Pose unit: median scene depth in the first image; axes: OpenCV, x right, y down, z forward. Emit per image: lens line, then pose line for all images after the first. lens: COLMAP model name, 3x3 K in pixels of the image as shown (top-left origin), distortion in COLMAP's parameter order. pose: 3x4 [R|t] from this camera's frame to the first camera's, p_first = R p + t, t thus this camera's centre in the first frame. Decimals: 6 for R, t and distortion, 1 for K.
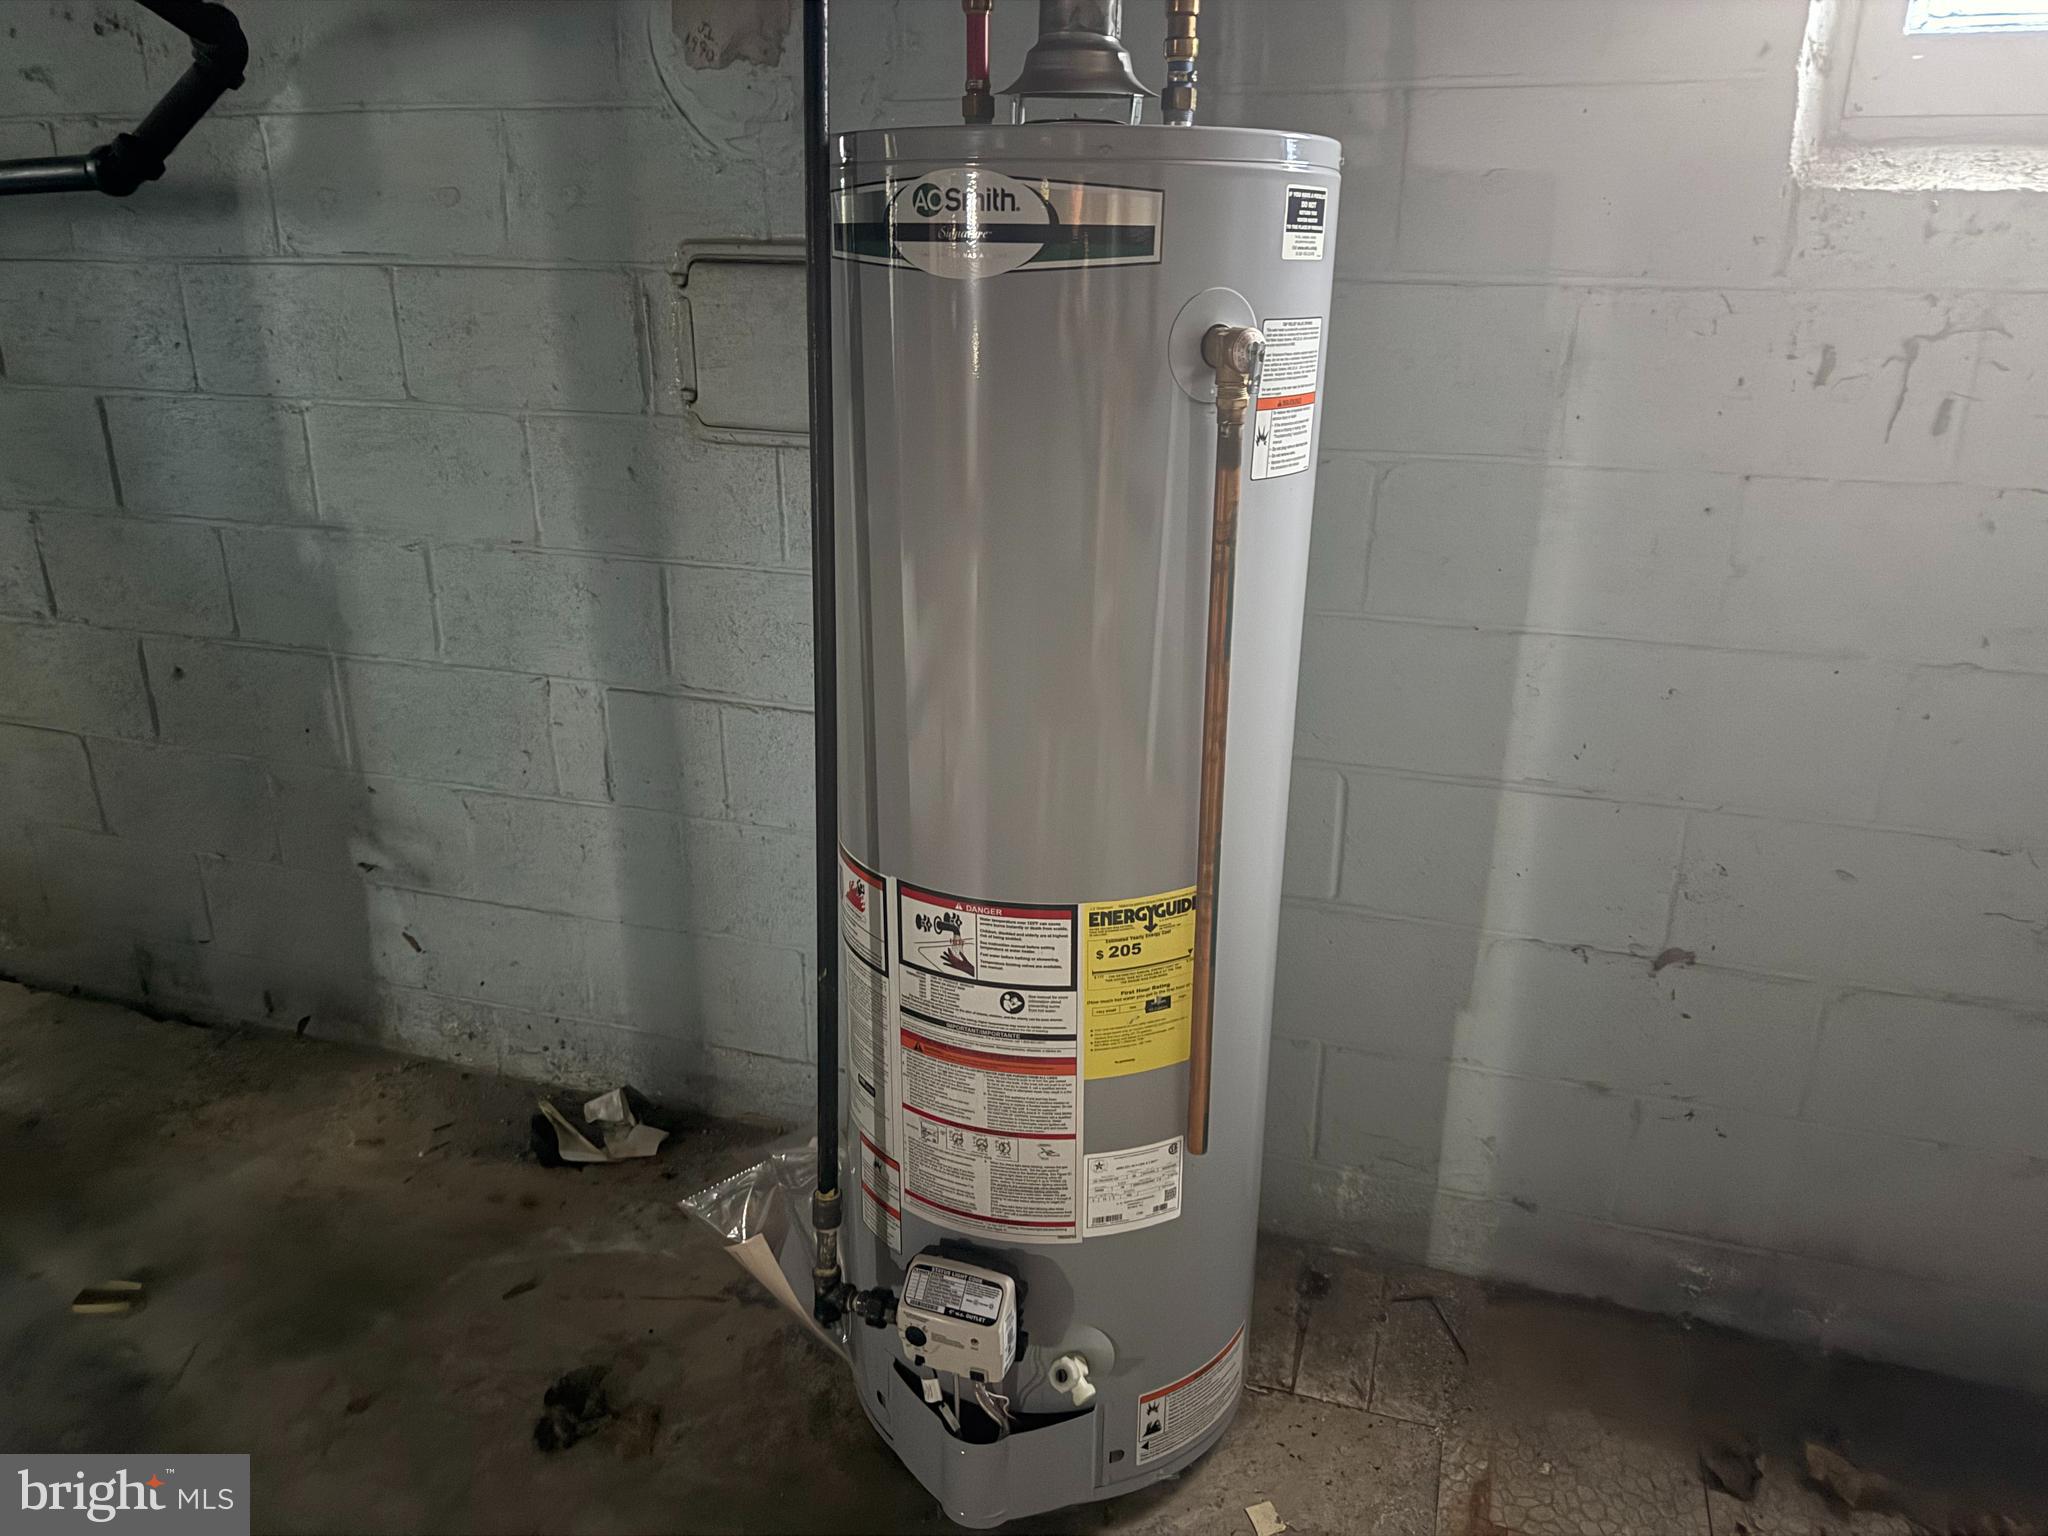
lens RADIAL K [[1440.2, 0, 1022.8], [0, 1440.2, 760.8], [0, 0, 1]] dist [0.006291, 0.000959]
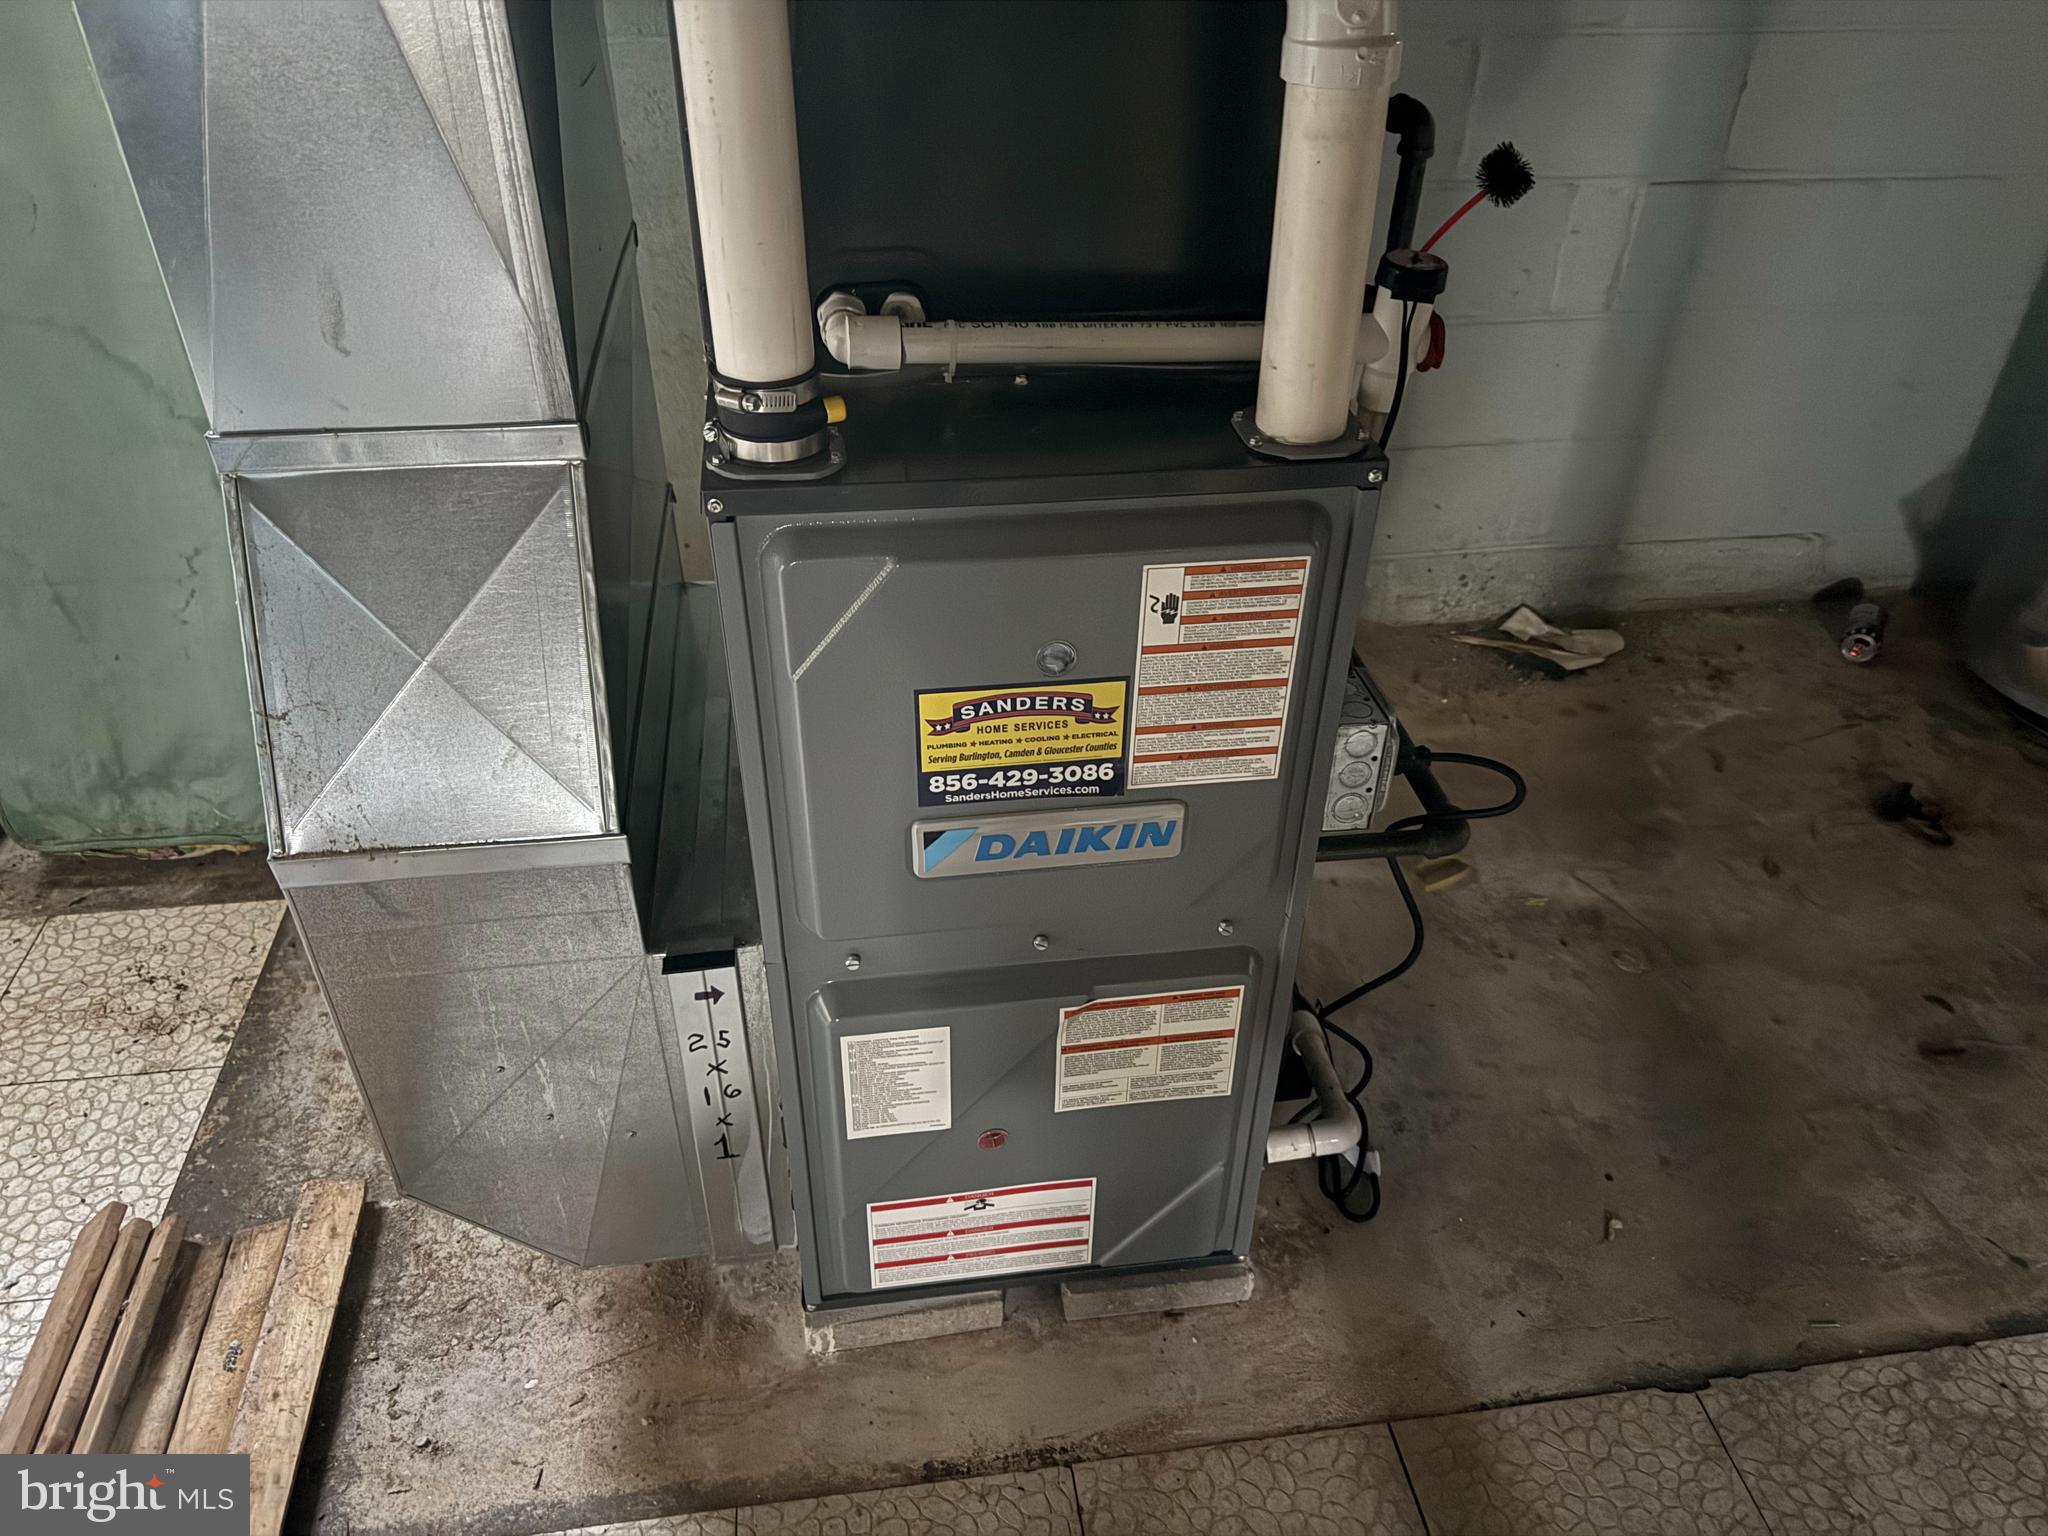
lens RADIAL K [[1440.2, 0, 1022.8], [0, 1440.2, 768.9], [0, 0, 1]] dist [0.006291, 0.000959]
pose [[0.897404, -0.253929, 0.360813, -1.072291], [0.139630, 0.939200, 0.313697, -0.042610], [-0.418532, -0.231133, 0.878298, 0.223714]]
